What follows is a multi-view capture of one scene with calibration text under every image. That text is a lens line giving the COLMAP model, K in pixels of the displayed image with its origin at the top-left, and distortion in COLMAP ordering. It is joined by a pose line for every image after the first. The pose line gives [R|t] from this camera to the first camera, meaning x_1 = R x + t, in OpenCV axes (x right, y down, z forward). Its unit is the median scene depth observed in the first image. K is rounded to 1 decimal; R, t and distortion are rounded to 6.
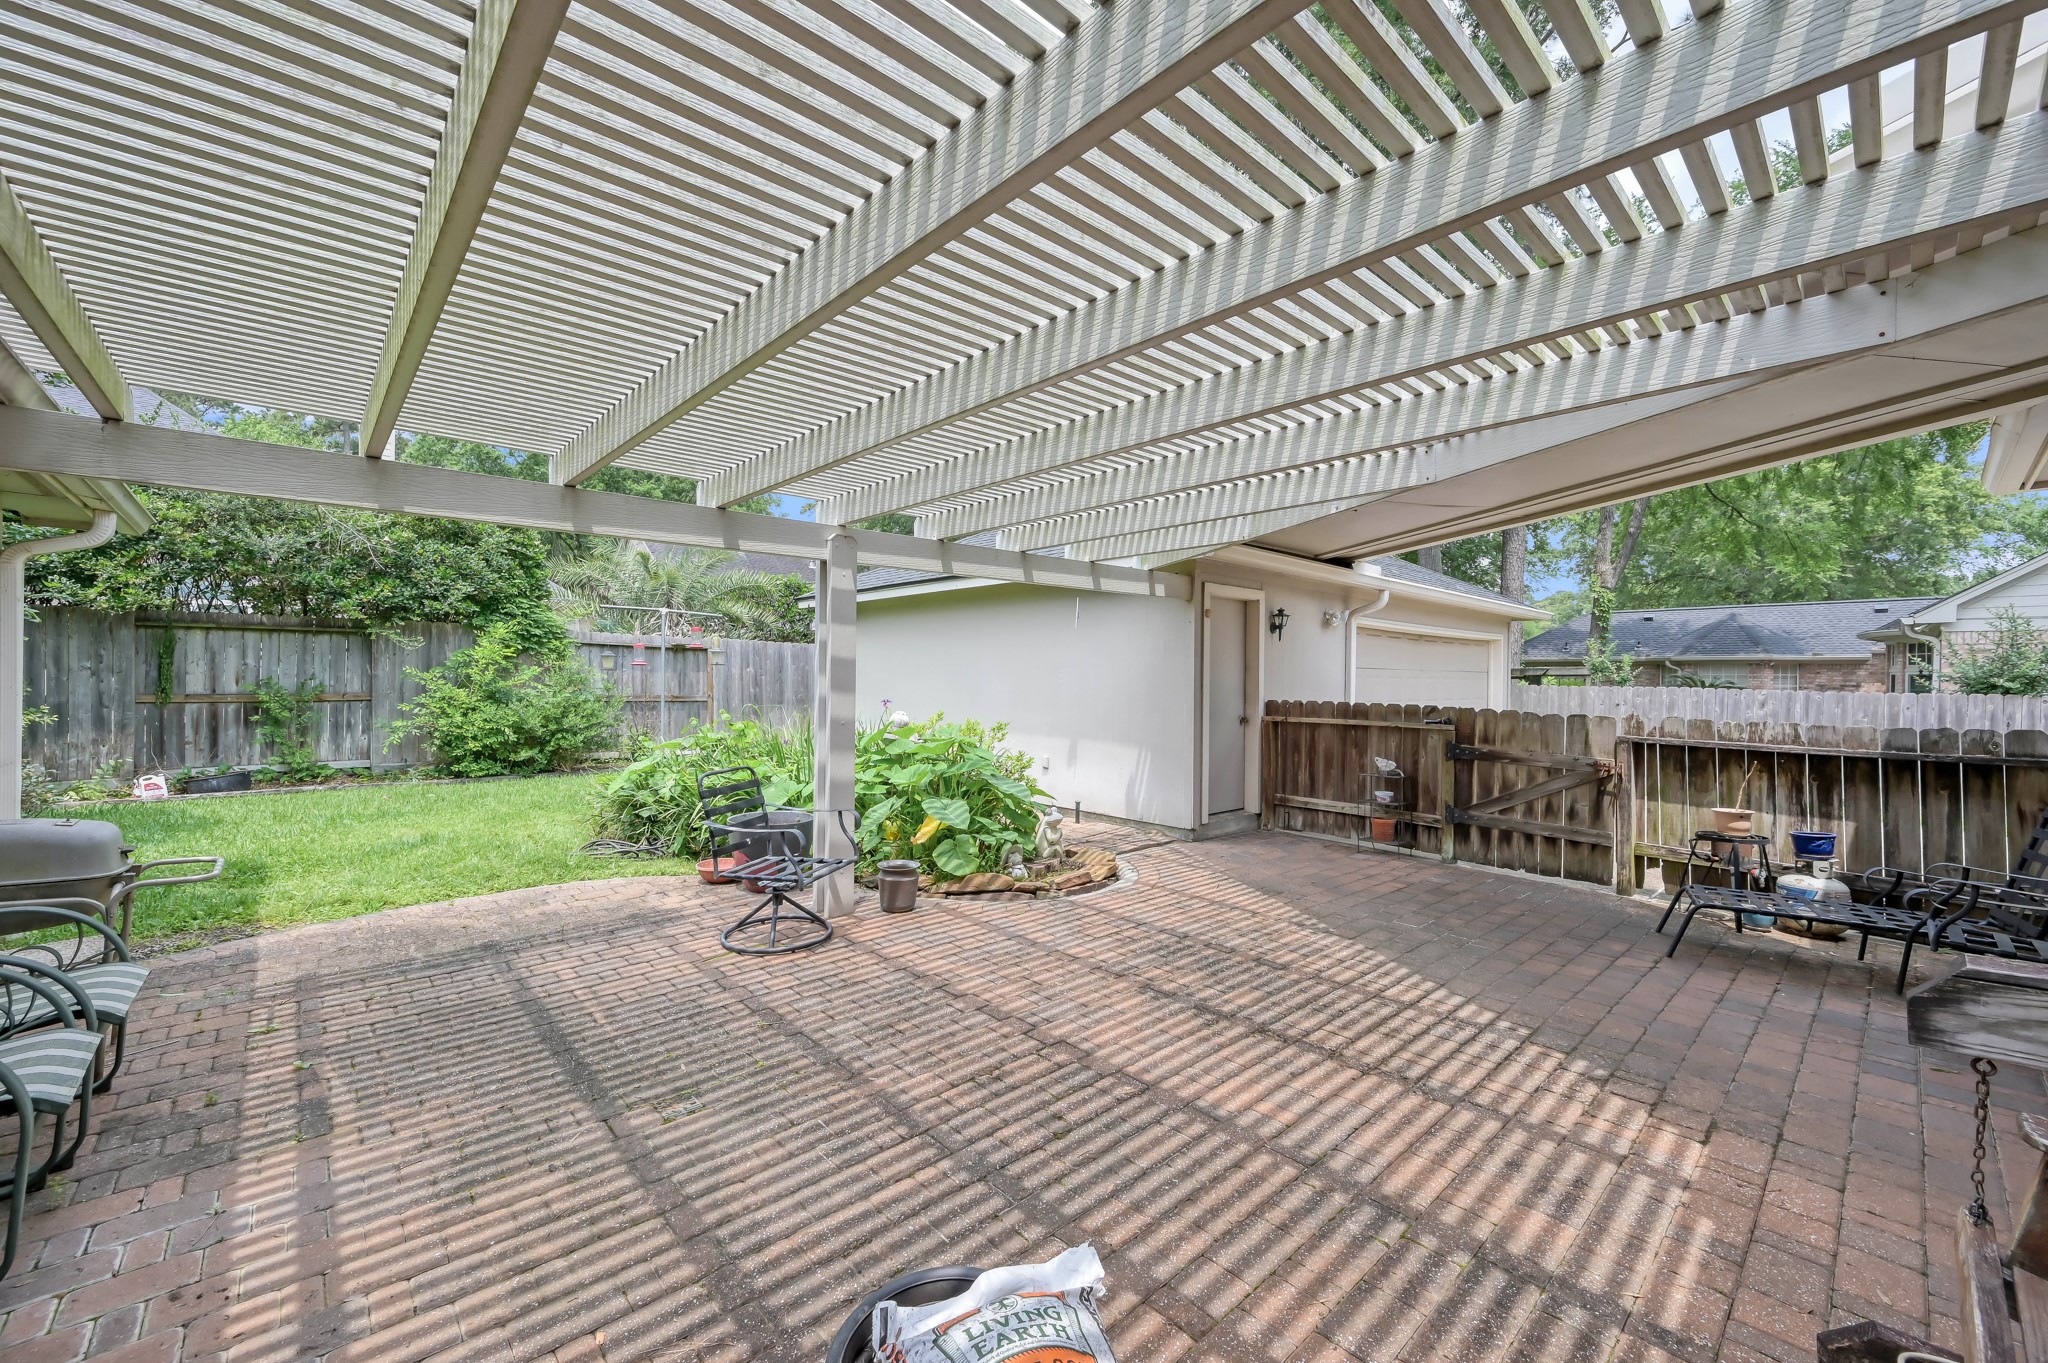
lens RADIAL K [[825.3, 0, 1025.6], [0, 825.3, 650.7], [0, 0, 1]] dist [-0.001906, 0.000124]
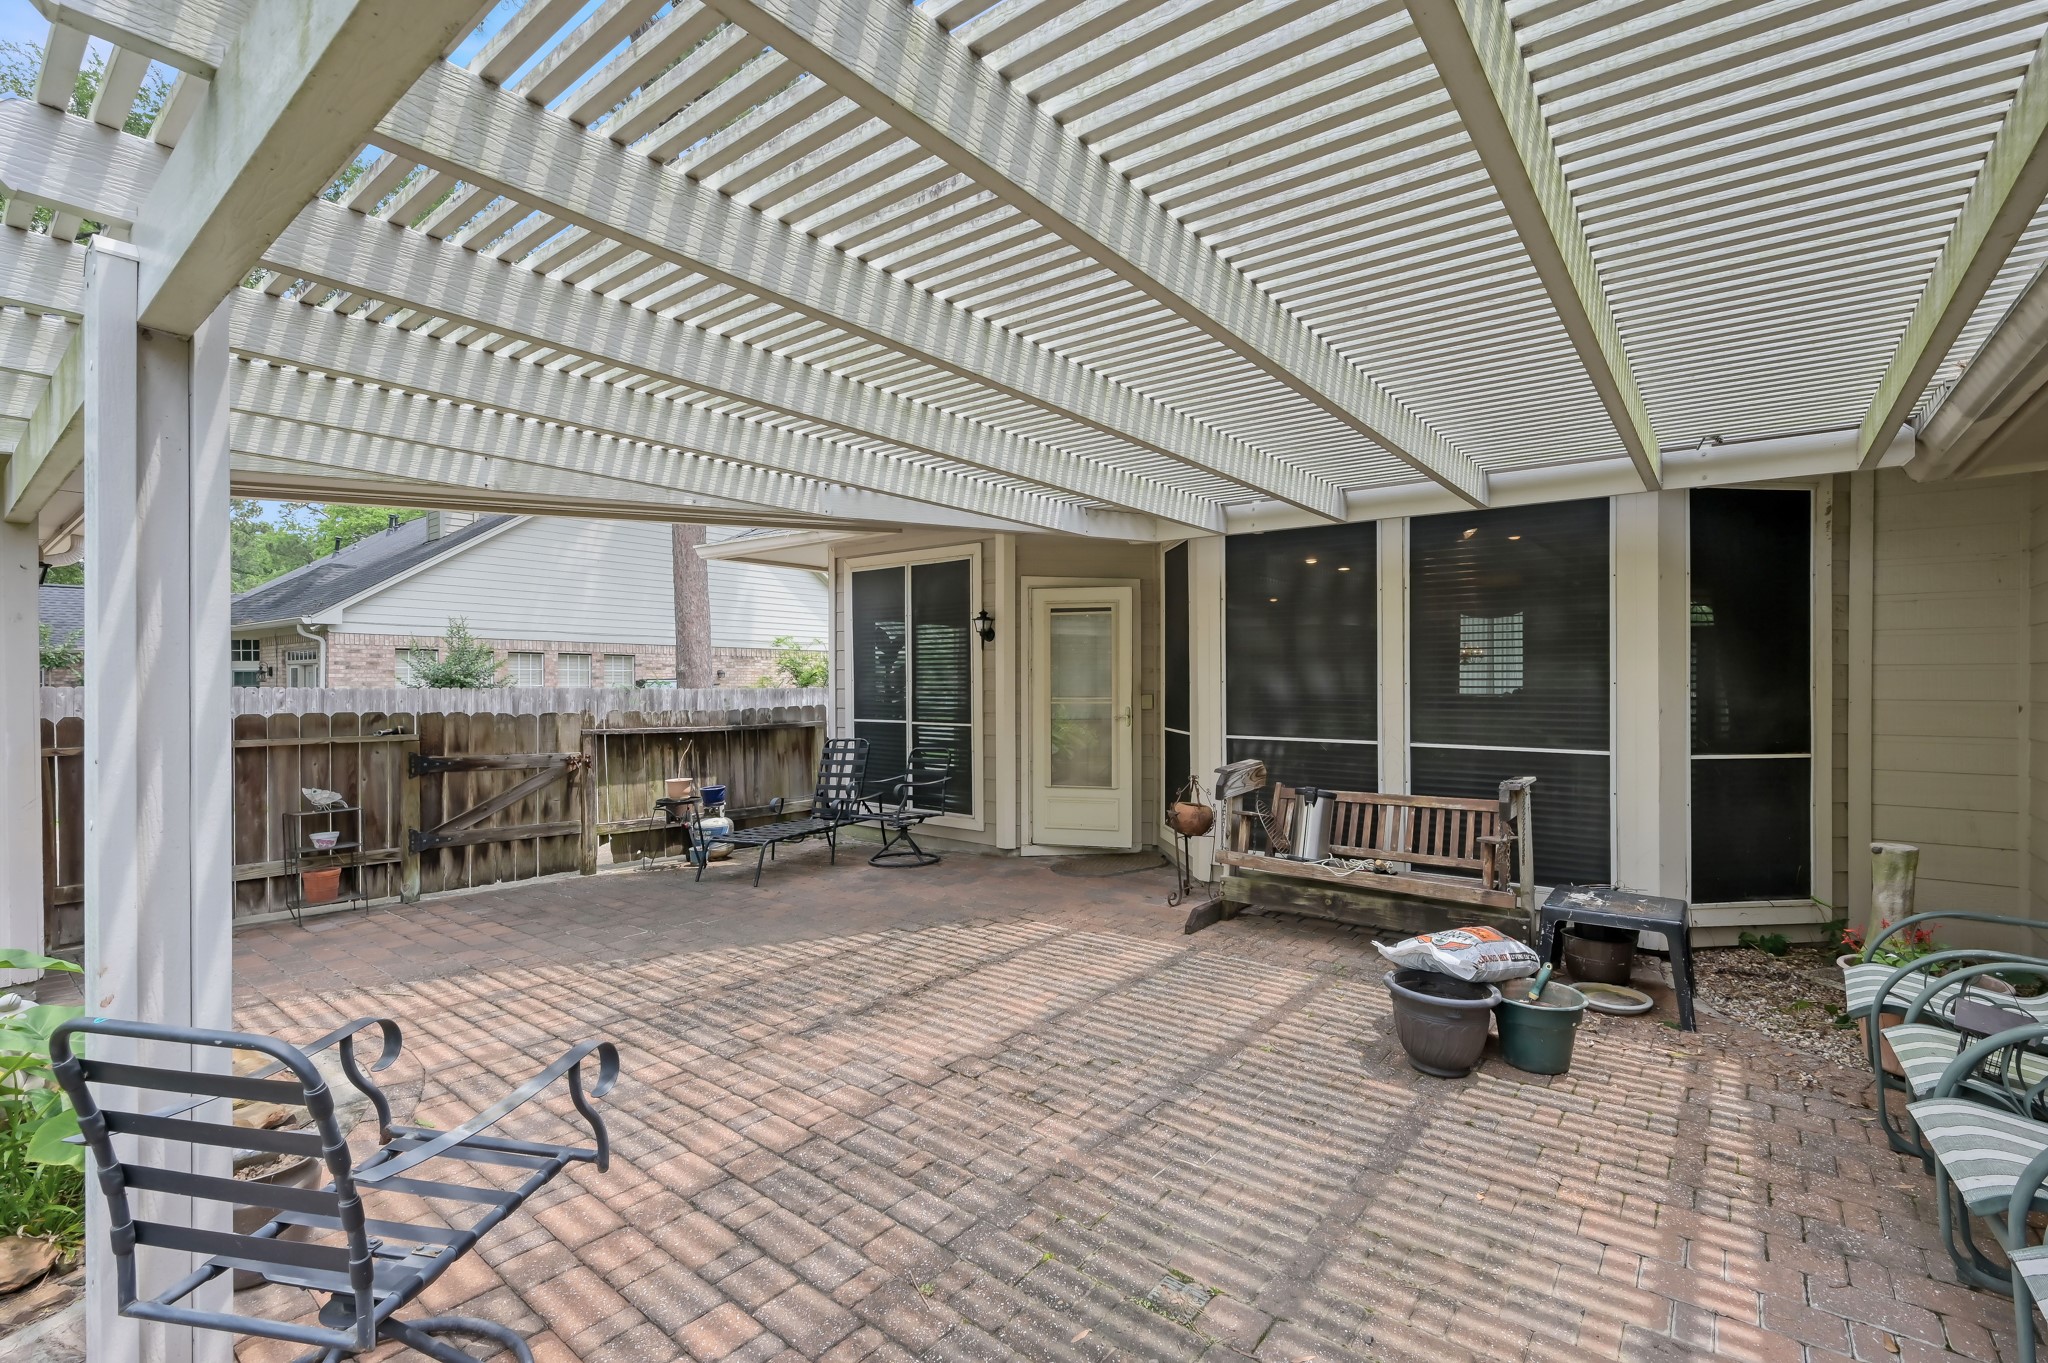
lens RADIAL K [[928.9, 0, 1029.8], [0, 928.9, 652.0], [0, 0, 1]] dist [0.002618, 0.000116]
pose [[-0.187015, 0.021669, 0.982118, -0.830195], [-0.034897, 0.998979, -0.028686, 0.019828], [-0.981737, -0.039637, -0.186068, 0.903134]]
